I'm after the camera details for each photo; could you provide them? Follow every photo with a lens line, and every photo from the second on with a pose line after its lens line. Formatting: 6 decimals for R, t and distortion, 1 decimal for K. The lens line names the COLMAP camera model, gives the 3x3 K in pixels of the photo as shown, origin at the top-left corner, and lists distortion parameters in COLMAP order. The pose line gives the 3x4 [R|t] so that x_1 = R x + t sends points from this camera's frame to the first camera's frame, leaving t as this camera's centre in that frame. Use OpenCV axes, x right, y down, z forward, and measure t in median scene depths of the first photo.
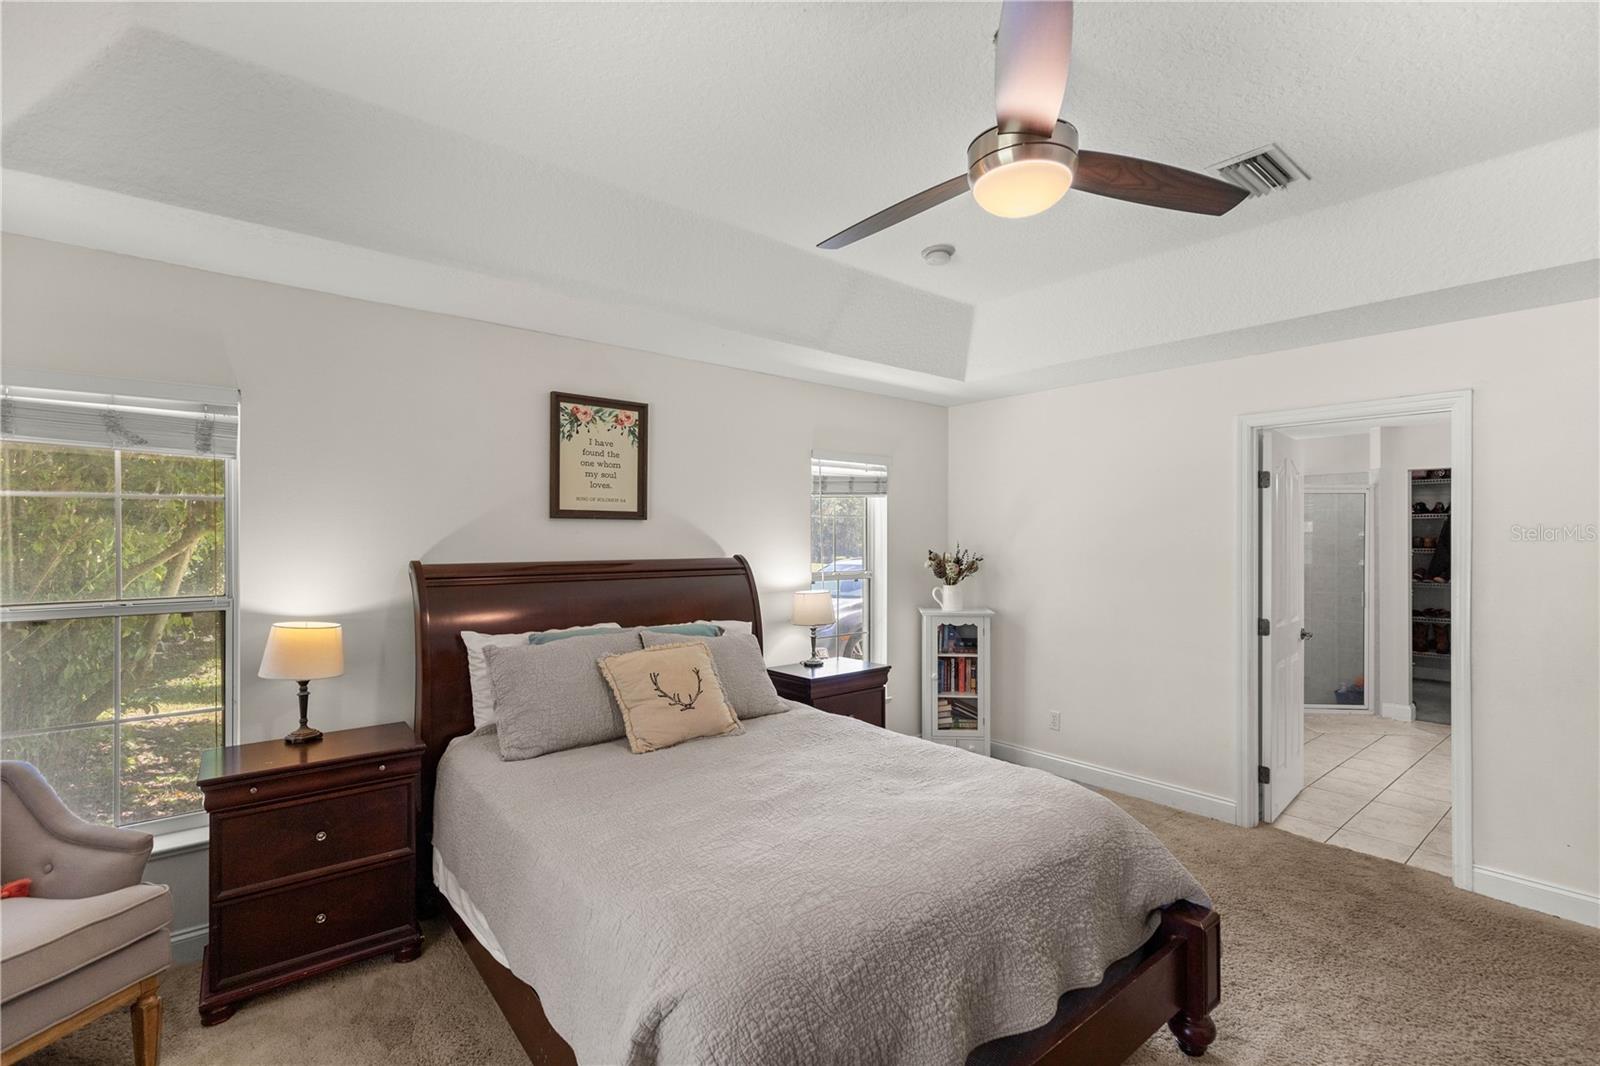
lens RADIAL K [[729.2, 0, 800.8], [0, 729.2, 536.1], [0, 0, 1]] dist [0.016325, 0.000132]
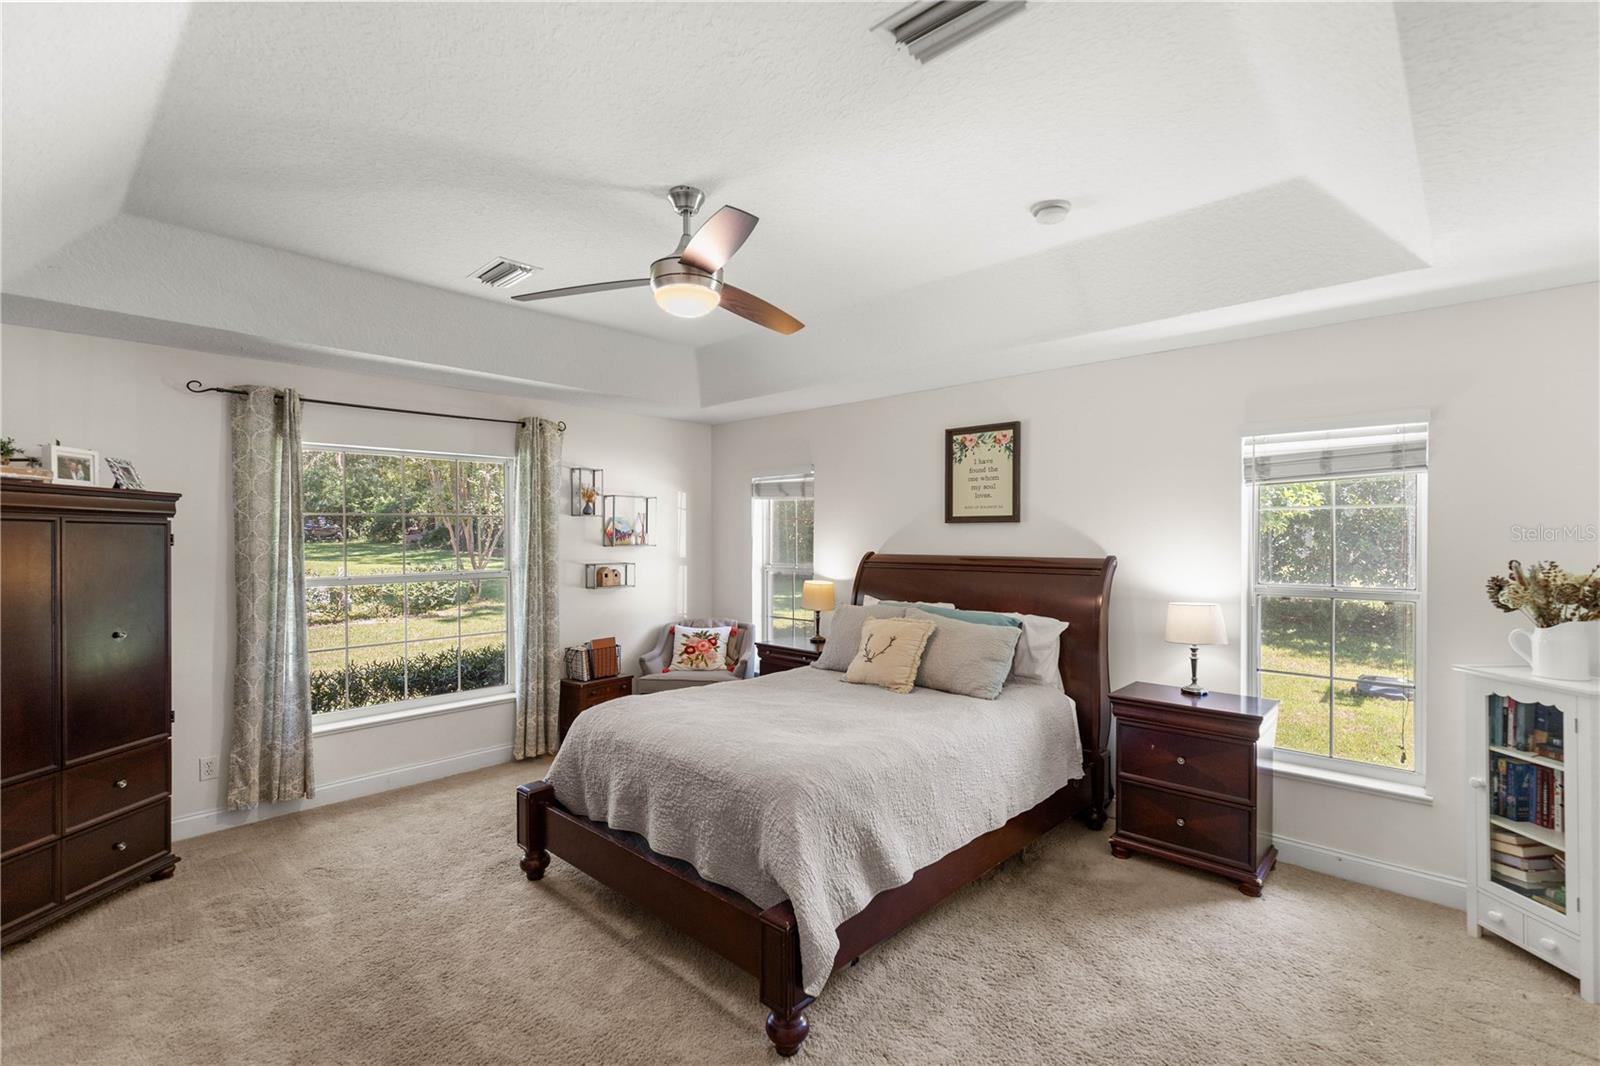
lens RADIAL K [[729.2, 0, 800.7], [0, 729.2, 535.5], [0, 0, 1]] dist [0.016325, 0.000132]
pose [[0.122903, -0.002576, -0.992415, 0.901306], [0.000599, 0.999997, -0.002522, 0.001445], [0.992418, -0.000284, 0.122904, 0.529342]]
